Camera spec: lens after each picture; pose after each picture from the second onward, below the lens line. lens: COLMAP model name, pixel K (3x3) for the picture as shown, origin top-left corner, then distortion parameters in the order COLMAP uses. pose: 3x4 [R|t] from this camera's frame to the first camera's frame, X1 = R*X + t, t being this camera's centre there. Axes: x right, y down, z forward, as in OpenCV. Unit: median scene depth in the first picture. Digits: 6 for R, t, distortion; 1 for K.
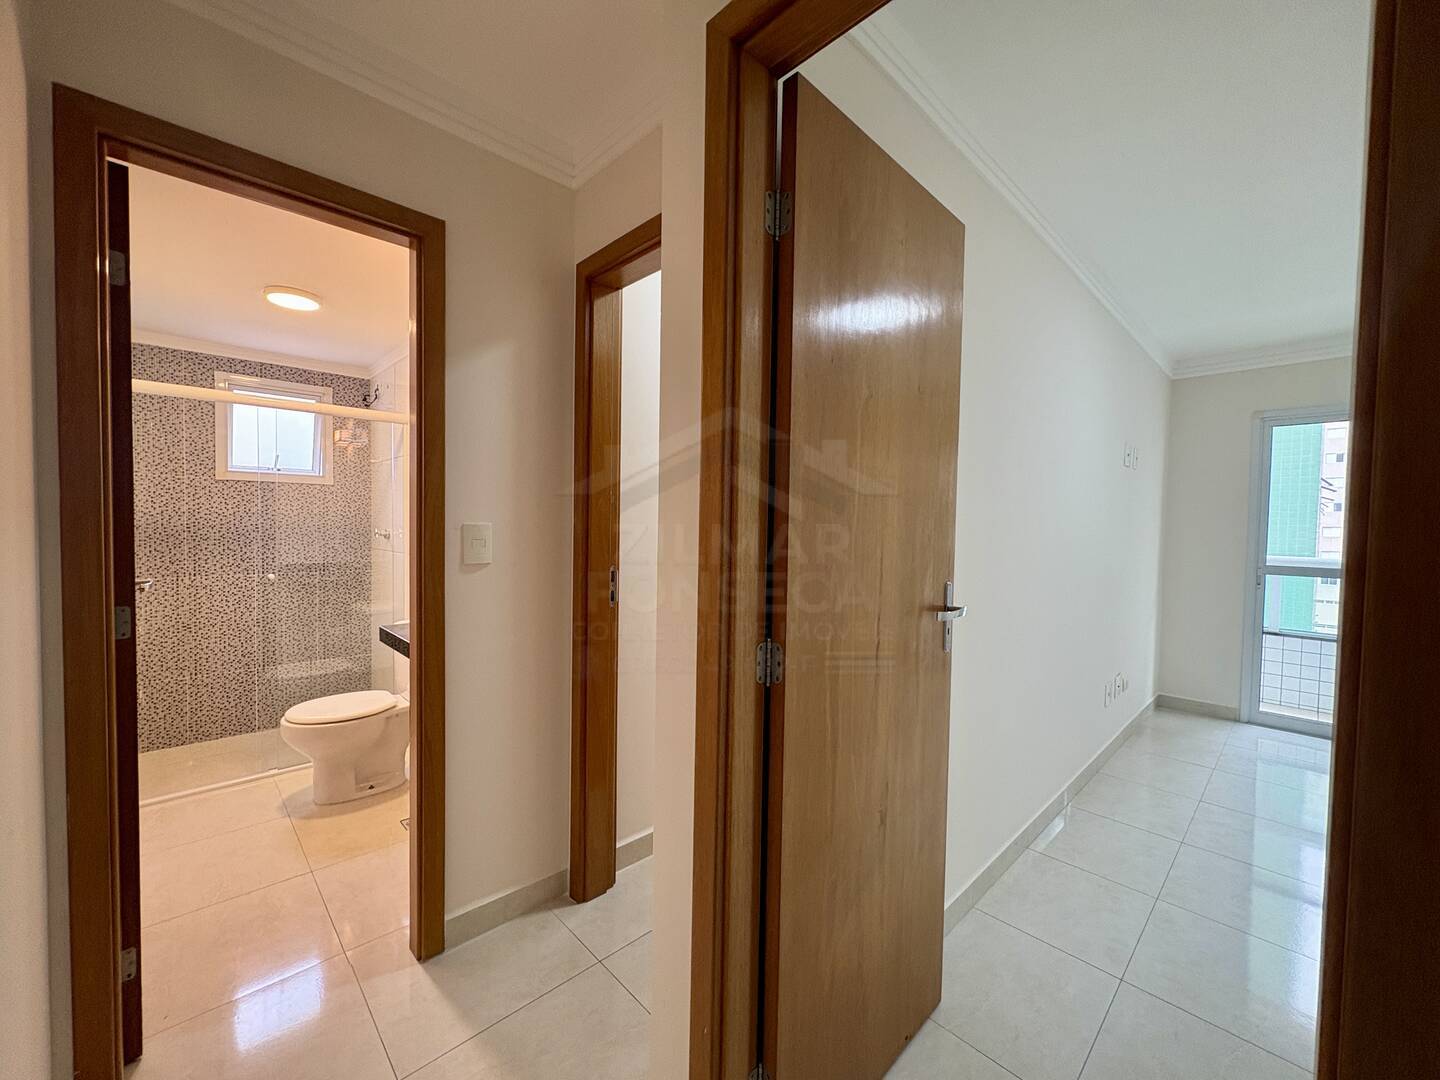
lens RADIAL K [[582.7, 0, 720.8], [0, 582.7, 543.4], [0, 0, 1]] dist [0.004168, -0.000116]
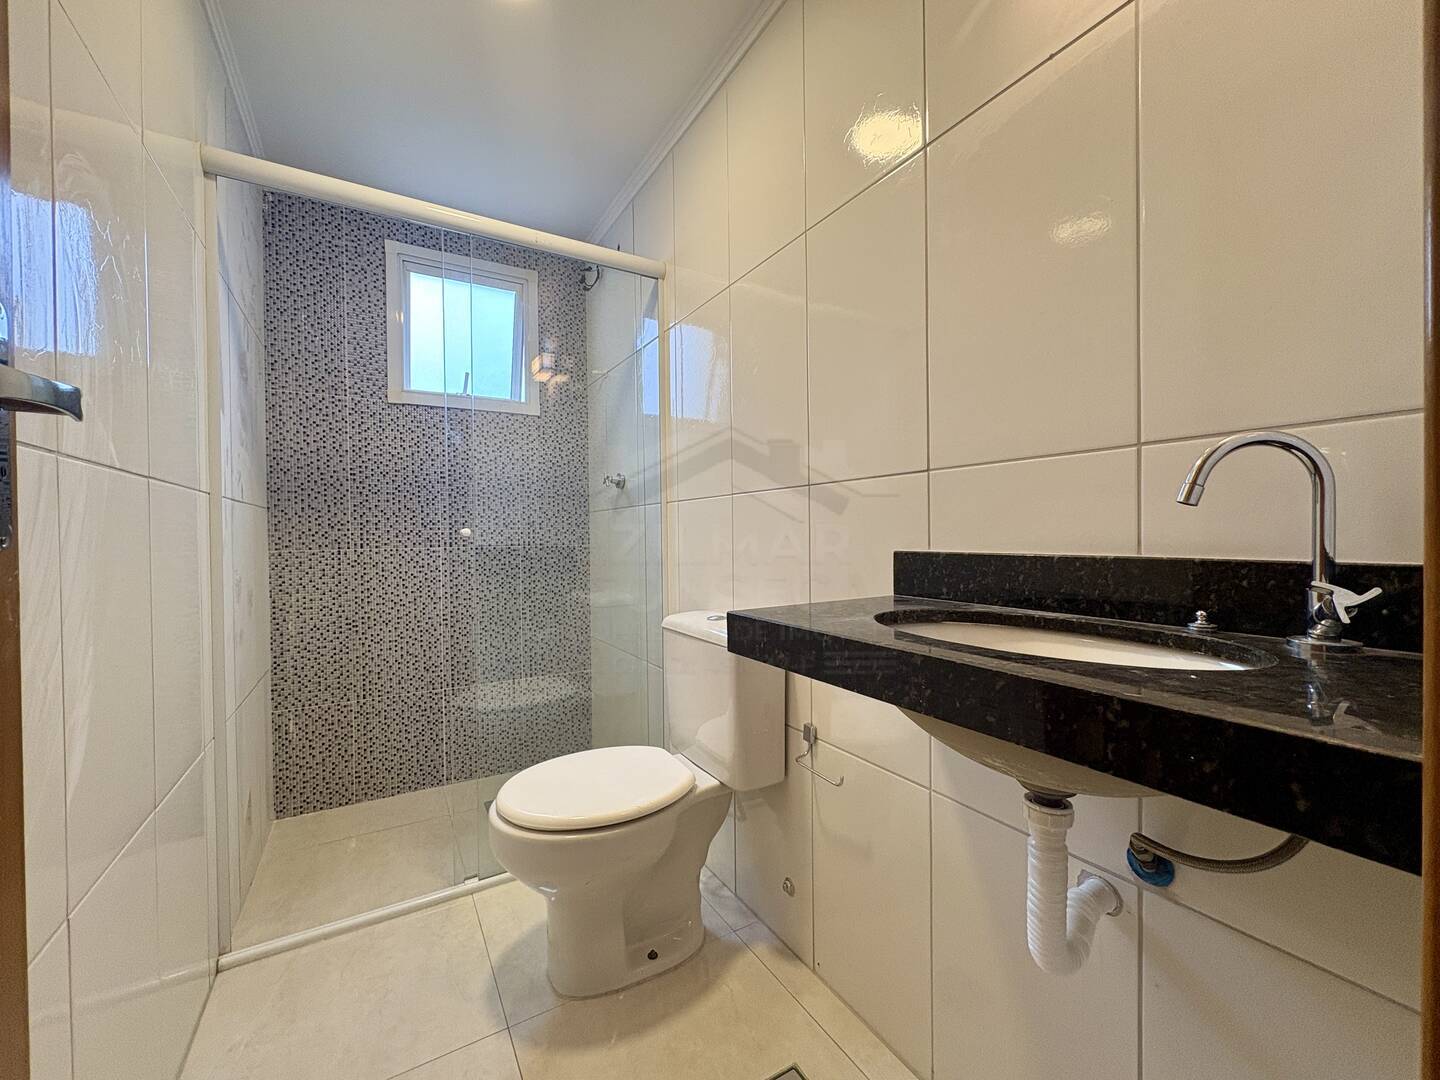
lens RADIAL K [[582.7, 0, 720.8], [0, 582.7, 543.4], [0, 0, 1]] dist [0.004168, -0.000116]
pose [[0.974755, -0.023586, -0.222027, -0.357633], [0.019251, 0.999580, -0.021670, 0.073406], [0.222445, 0.016848, 0.974800, 0.447401]]
